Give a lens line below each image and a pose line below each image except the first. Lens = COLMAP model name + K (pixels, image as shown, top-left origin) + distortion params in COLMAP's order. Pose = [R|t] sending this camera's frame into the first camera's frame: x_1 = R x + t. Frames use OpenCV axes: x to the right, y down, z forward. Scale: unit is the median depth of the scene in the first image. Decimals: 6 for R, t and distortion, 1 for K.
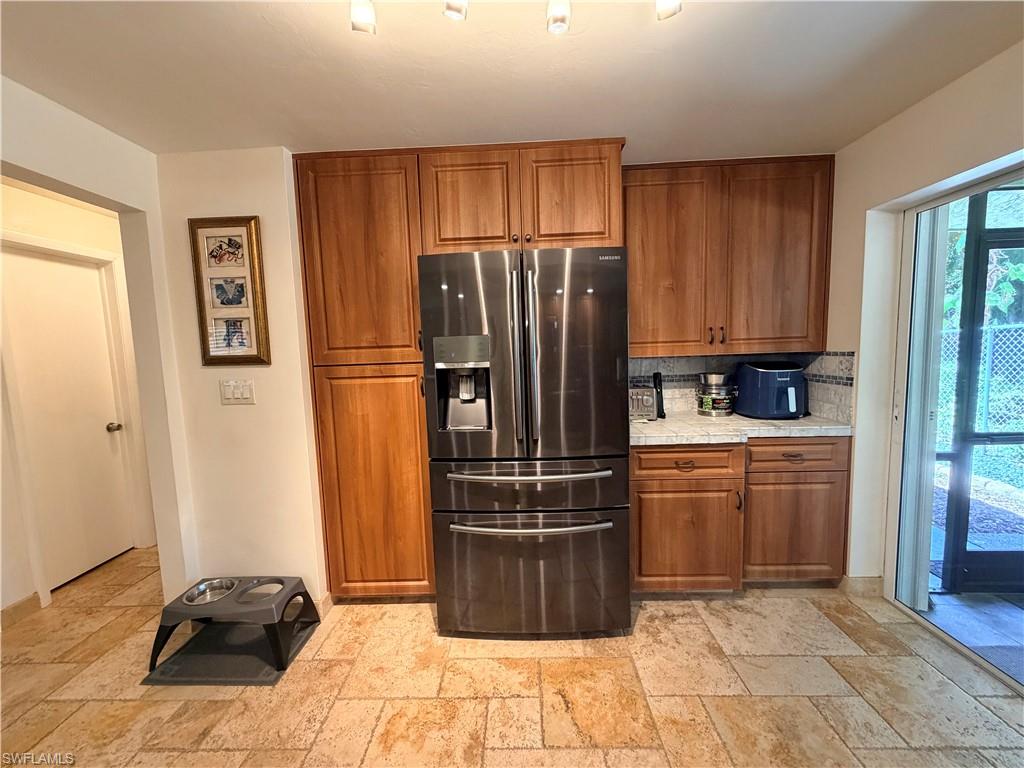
lens RADIAL K [[409.8, 0, 512.0], [0, 409.8, 384.0], [0, 0, 1]] dist [0.000158, 0.000205]
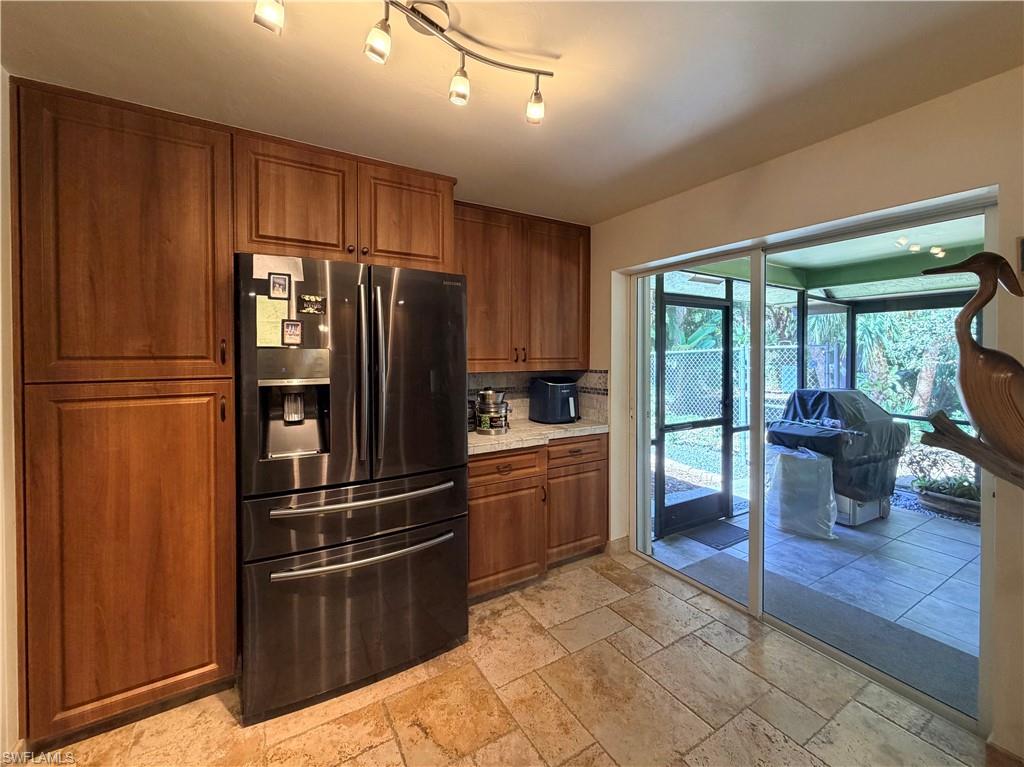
lens RADIAL K [[429.6, 0, 526.3], [0, 429.6, 358.0], [0, 0, 1]] dist [-0.000480, 0.000122]
pose [[0.828708, 0.026046, 0.559075, -0.199806], [0.025540, 0.996116, -0.084264, -0.005499], [-0.559098, 0.084109, 0.824824, -0.036995]]
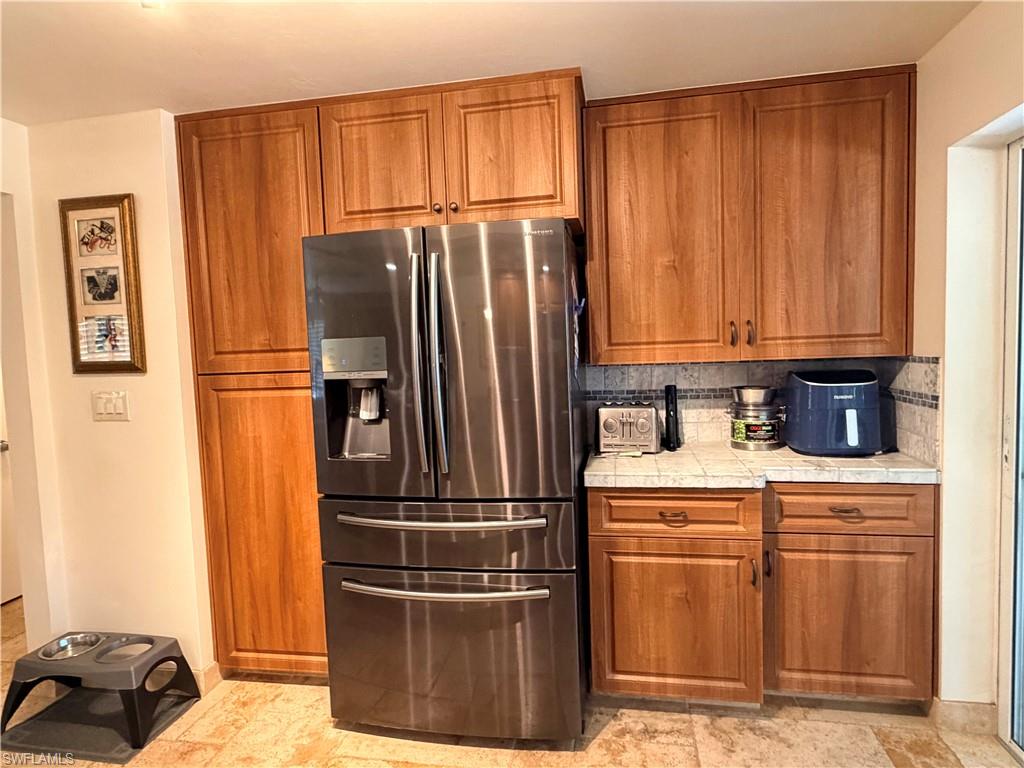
lens RADIAL K [[616.5, 0, 512.0], [0, 616.5, 384.0], [0, 0, 1]] dist [0.000517, -0.000113]
pose [[0.987989, 0.007486, -0.154343, 0.310781], [-0.010612, 0.999755, -0.019440, -0.008530], [0.154159, 0.020845, 0.987826, -0.096915]]
